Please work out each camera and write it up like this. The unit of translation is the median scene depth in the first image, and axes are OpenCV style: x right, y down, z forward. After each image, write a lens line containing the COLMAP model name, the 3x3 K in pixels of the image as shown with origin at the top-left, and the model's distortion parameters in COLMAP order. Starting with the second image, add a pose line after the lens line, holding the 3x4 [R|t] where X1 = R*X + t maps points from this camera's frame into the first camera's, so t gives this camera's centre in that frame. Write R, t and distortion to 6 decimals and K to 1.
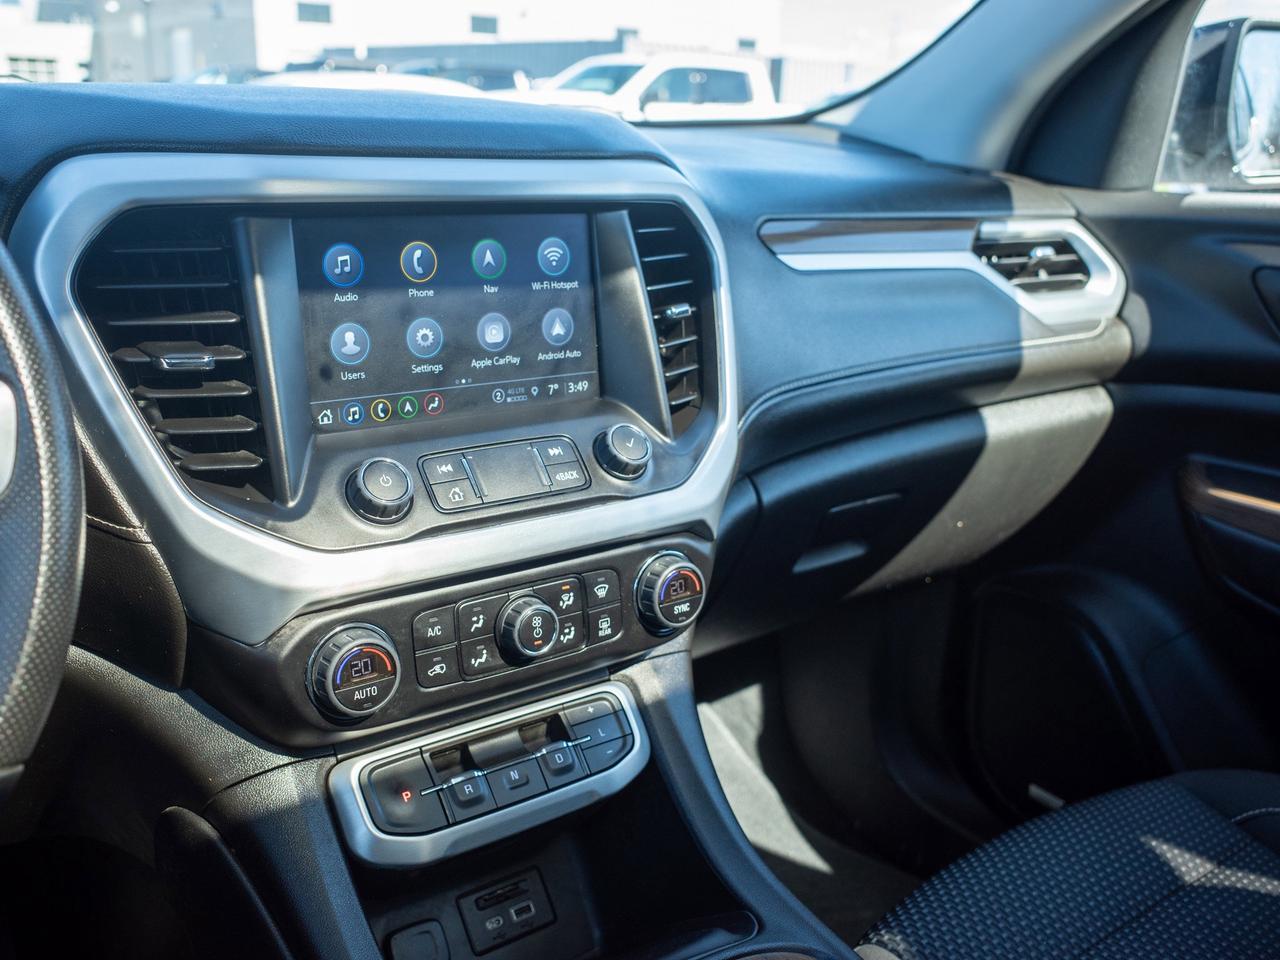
lens RADIAL K [[1182.5, 0, 640.0], [0, 1182.5, 480.0], [0, 0, 1]] dist [-0.063067, 0.078175]
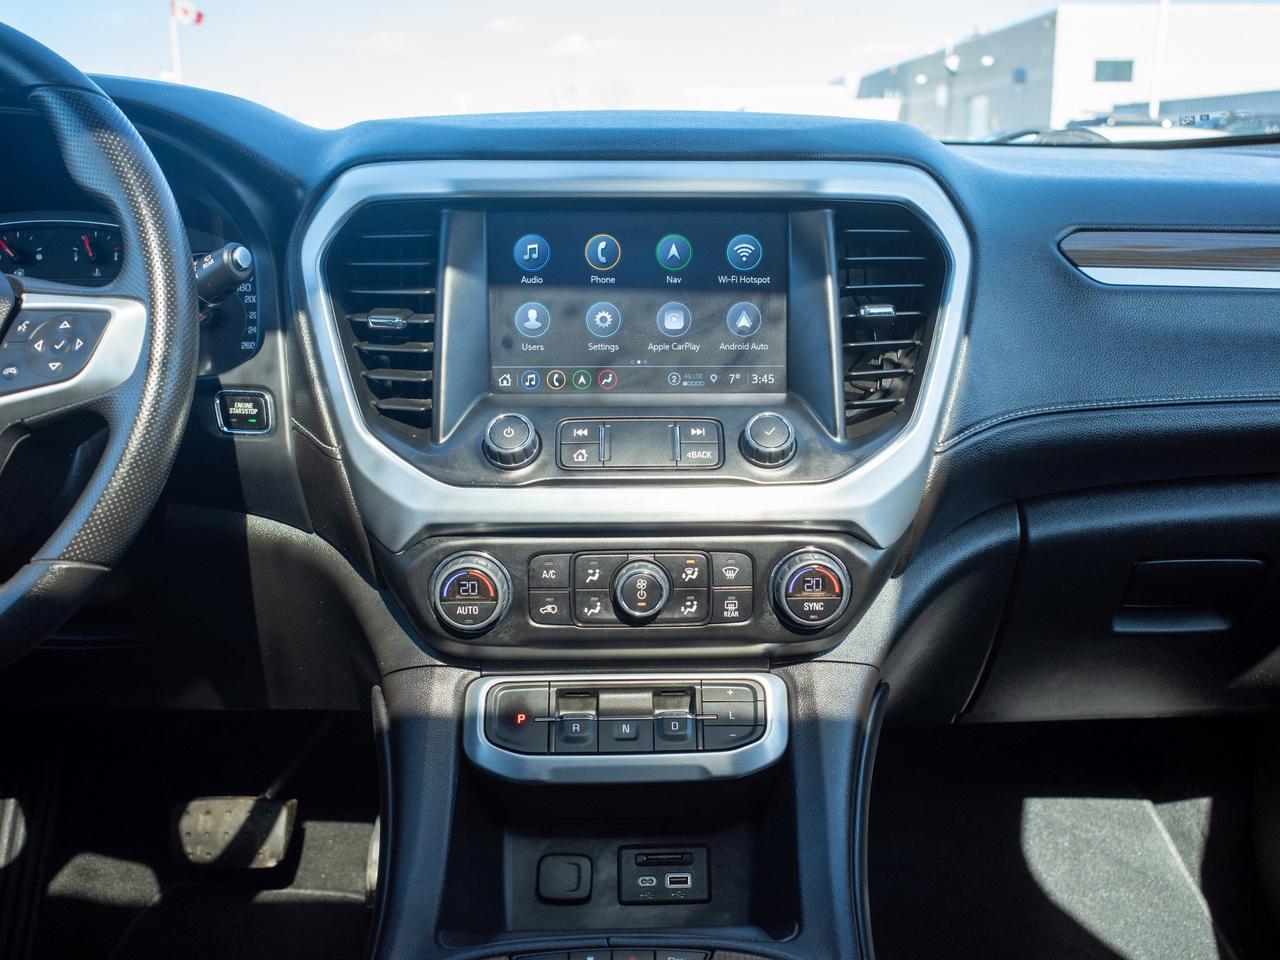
lens RADIAL K [[1216.0, 0, 677.5], [0, 1216.0, 482.8], [0, 0, 1]] dist [-0.050860, 0.023298]
pose [[0.814481, 0.105779, -0.570465, 0.523128], [-0.137661, 0.990395, -0.012900, 0.036333], [0.563622, 0.089038, 0.821220, 0.099082]]
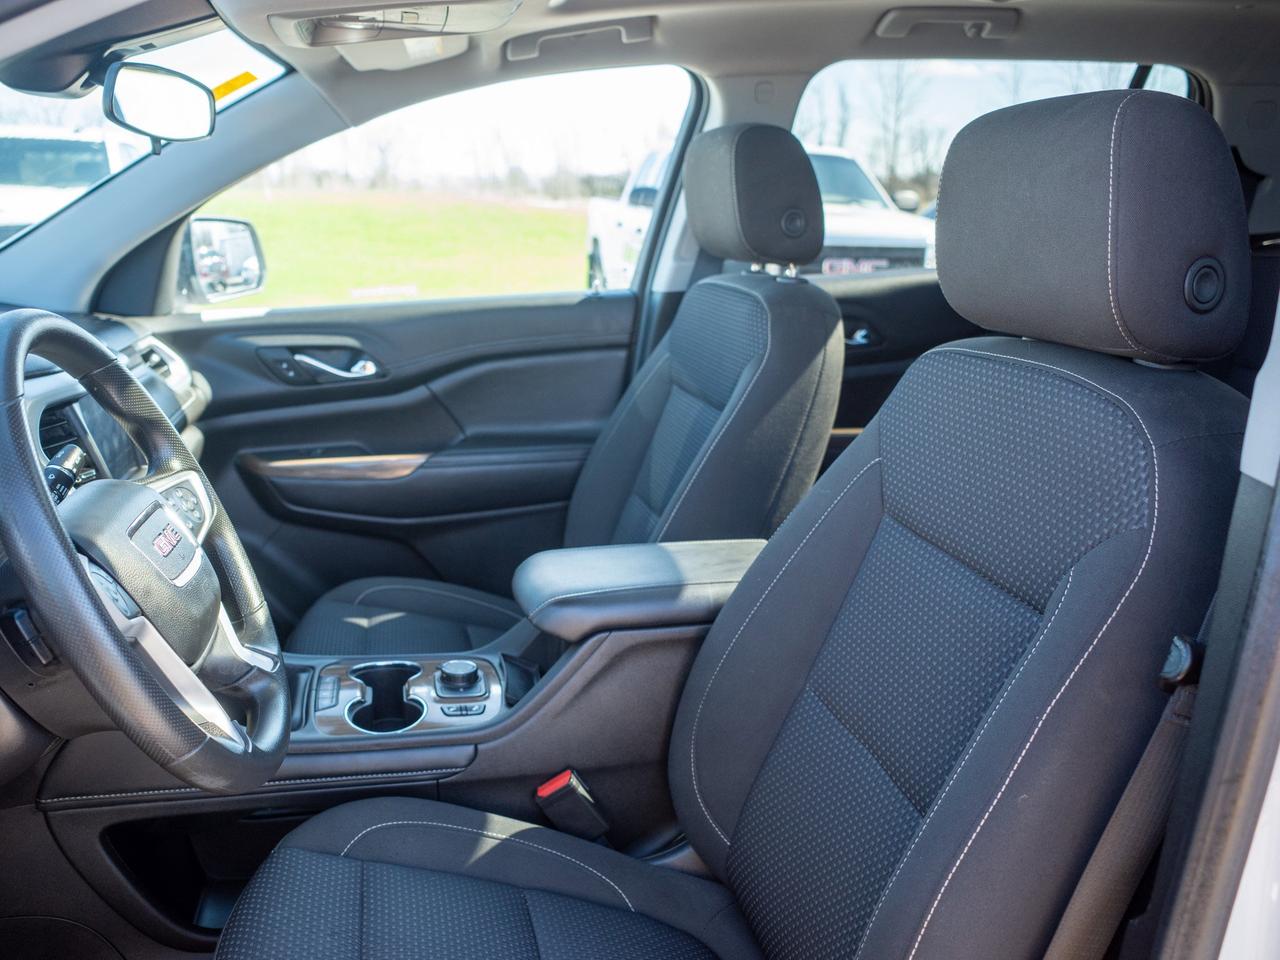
lens RADIAL K [[1175.0, 0, 588.4], [0, 1175.0, 484.0], [0, 0, 1]] dist [-0.035484, 0.004964]
pose [[0.463300, -0.241761, 0.852587, -1.414236], [0.273459, 0.954121, 0.121953, -0.079224], [-0.842955, 0.176647, 0.508156, -0.629717]]
